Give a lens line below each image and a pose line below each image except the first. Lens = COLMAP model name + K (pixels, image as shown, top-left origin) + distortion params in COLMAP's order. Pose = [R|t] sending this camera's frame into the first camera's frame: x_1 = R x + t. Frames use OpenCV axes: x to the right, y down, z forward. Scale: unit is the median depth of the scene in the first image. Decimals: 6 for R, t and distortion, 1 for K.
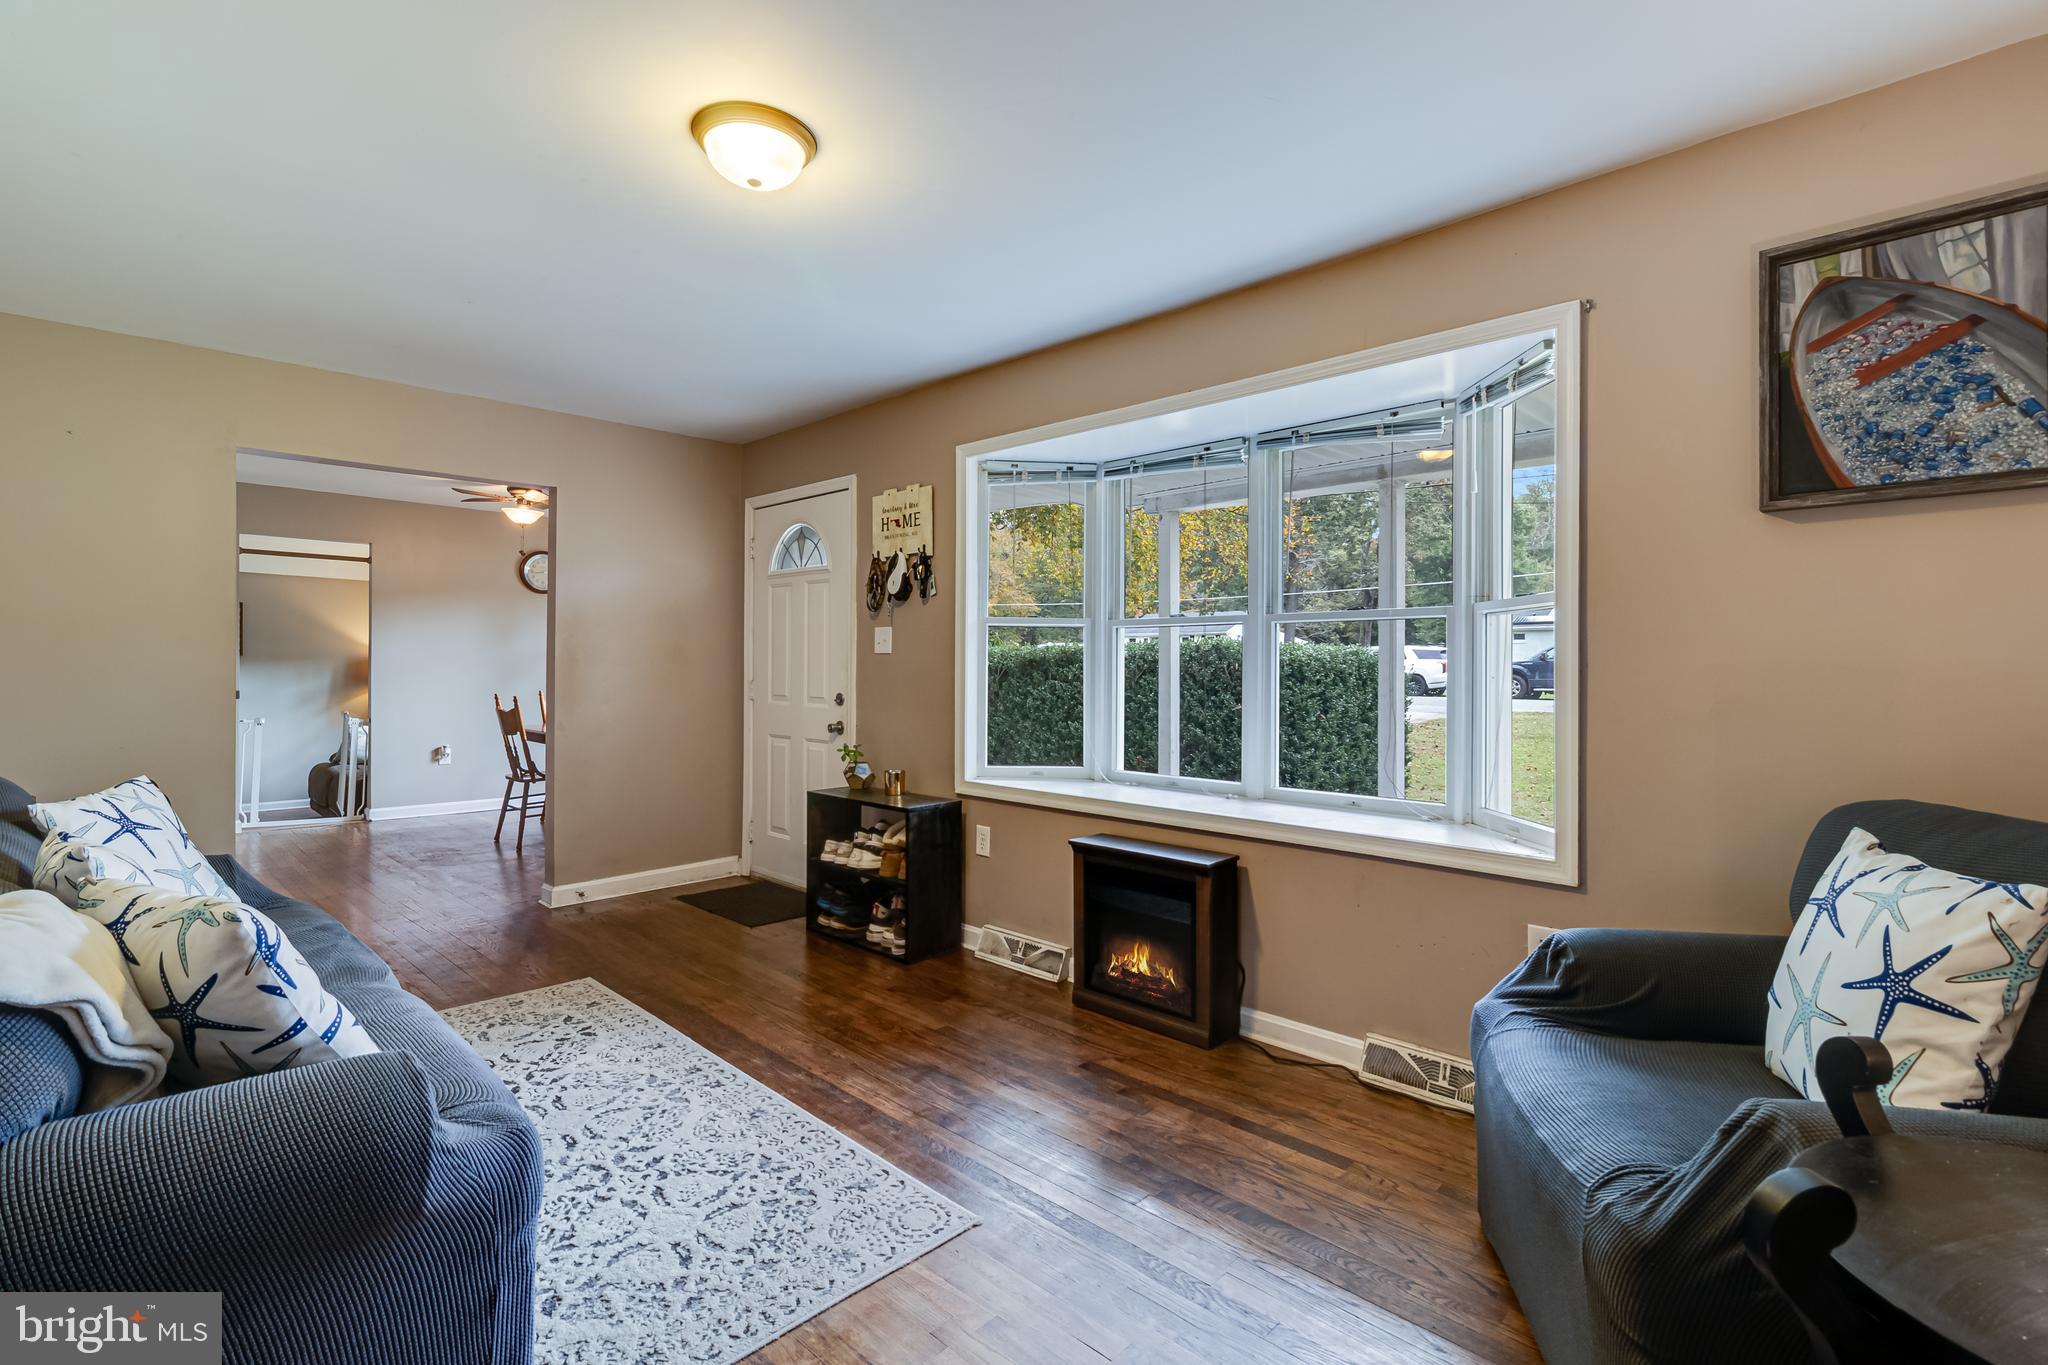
lens RADIAL K [[945.7, 0, 1015.6], [0, 945.7, 668.6], [0, 0, 1]] dist [0.005353, 0.001021]
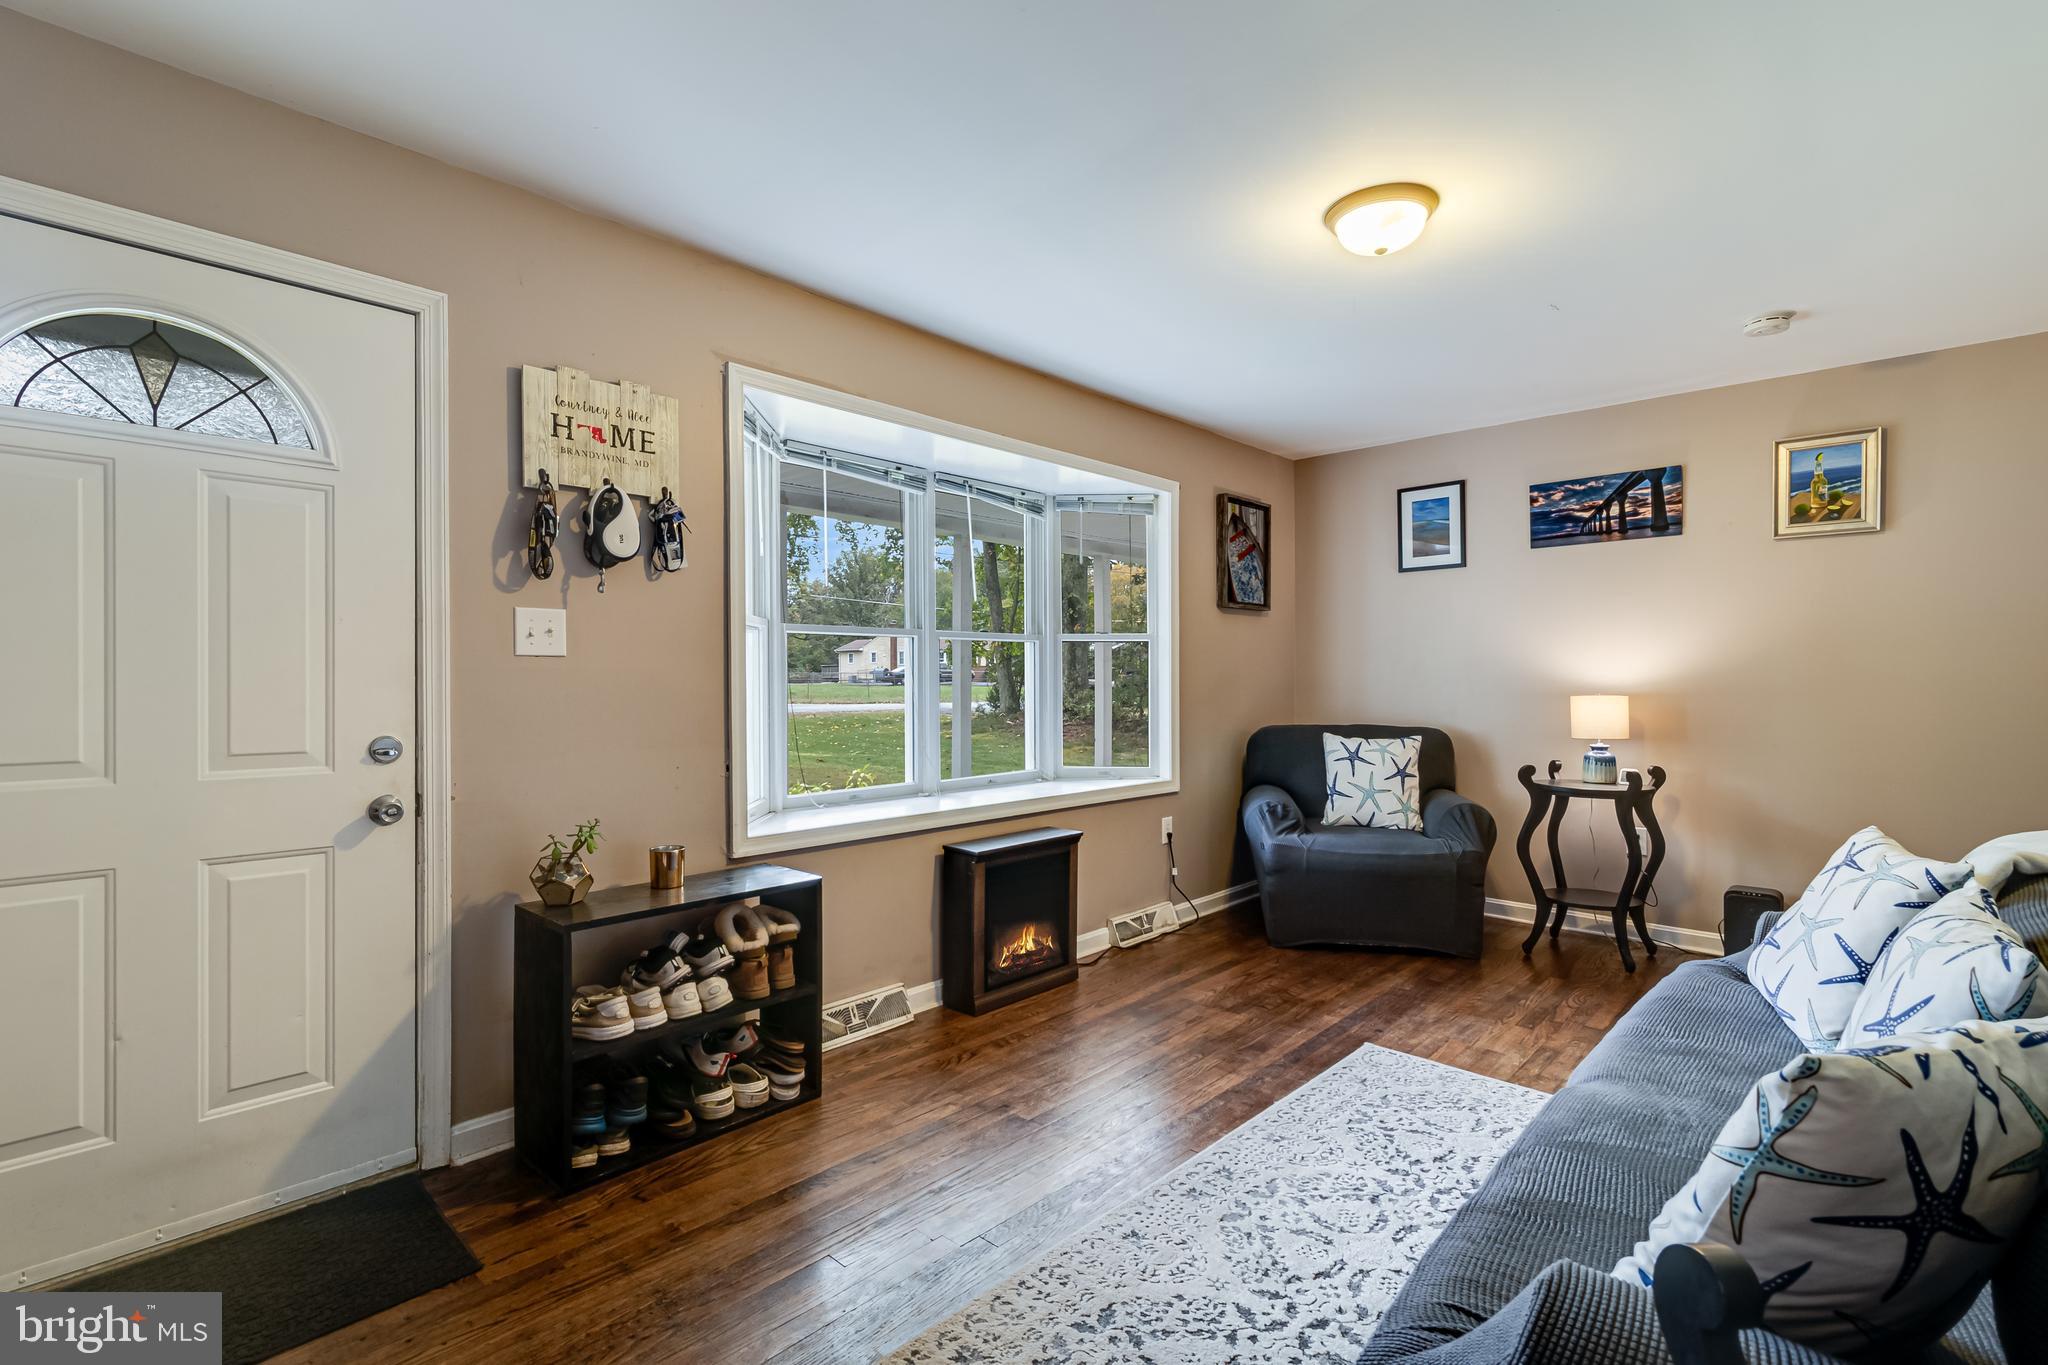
lens RADIAL K [[945.7, 0, 1035.5], [0, 945.7, 684.2], [0, 0, 1]] dist [0.005353, 0.001021]
pose [[-0.027916, -0.010414, 0.999556, -1.009718], [0.005367, 0.999930, 0.010568, -0.004861], [-0.999596, 0.005660, -0.027859, 1.043512]]
